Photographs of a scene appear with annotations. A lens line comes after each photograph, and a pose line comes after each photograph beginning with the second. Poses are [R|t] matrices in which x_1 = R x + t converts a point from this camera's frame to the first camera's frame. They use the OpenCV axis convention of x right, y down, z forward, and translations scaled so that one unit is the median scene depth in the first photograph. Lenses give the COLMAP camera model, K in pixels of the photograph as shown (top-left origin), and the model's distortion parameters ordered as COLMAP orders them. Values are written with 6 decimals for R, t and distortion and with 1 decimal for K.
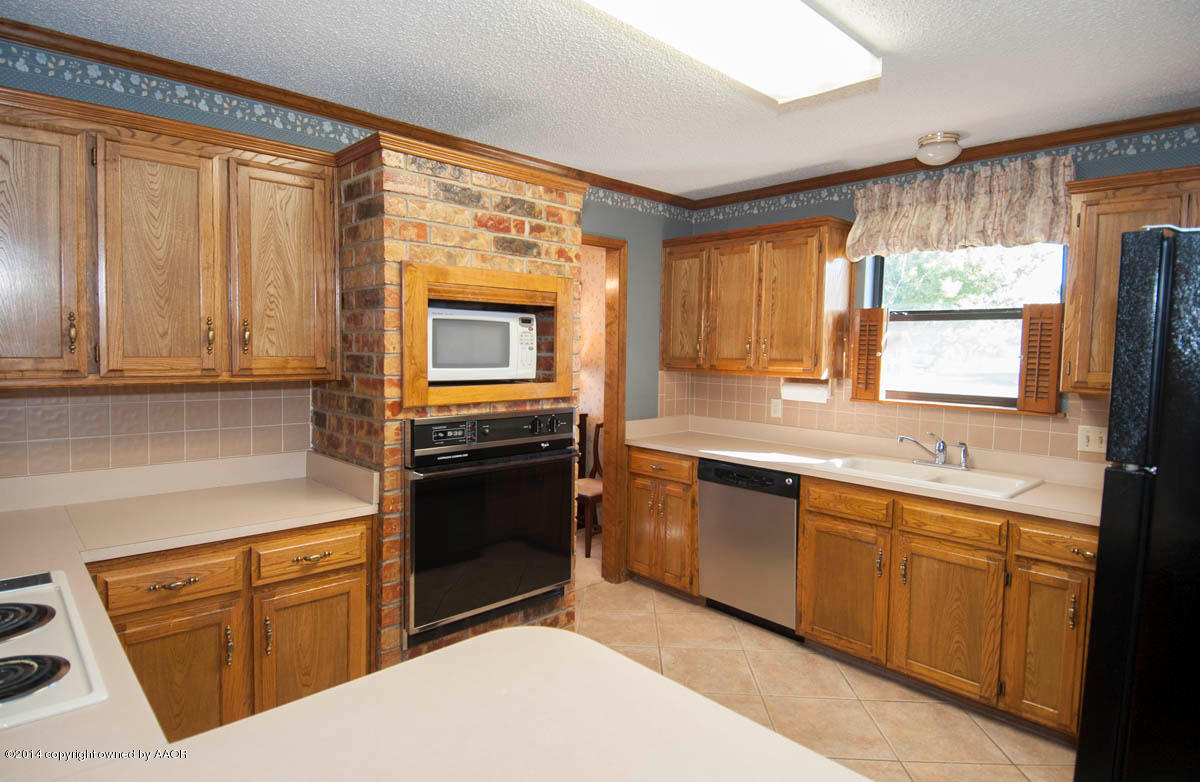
lens RADIAL K [[636.8, 0, 606.4], [0, 636.8, 380.5], [0, 0, 1]] dist [0.050214, -0.056484]
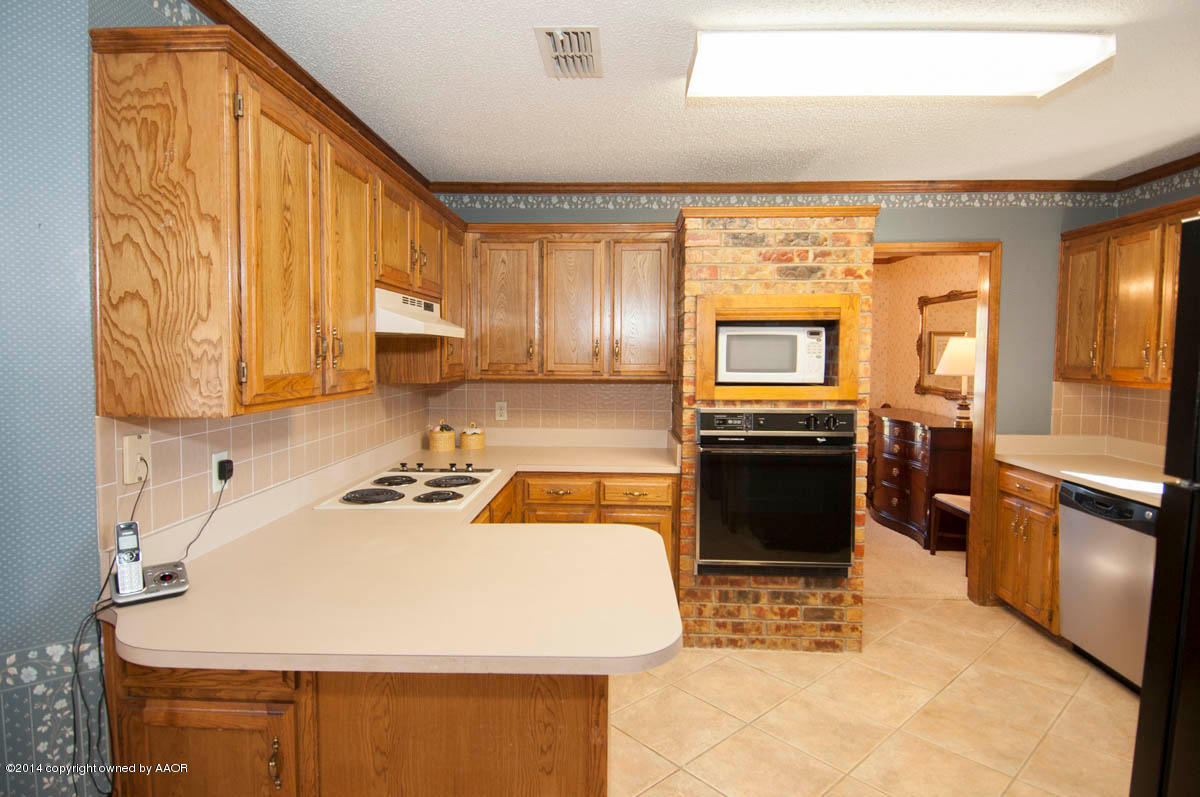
lens RADIAL K [[651.0, 0, 603.8], [0, 651.0, 388.2], [0, 0, 1]] dist [0.001869, -0.025765]
pose [[0.696308, 0.026650, -0.717248, 0.471415], [-0.031116, 0.999492, 0.006929, 0.011143], [0.717069, 0.017493, 0.696783, -0.111350]]
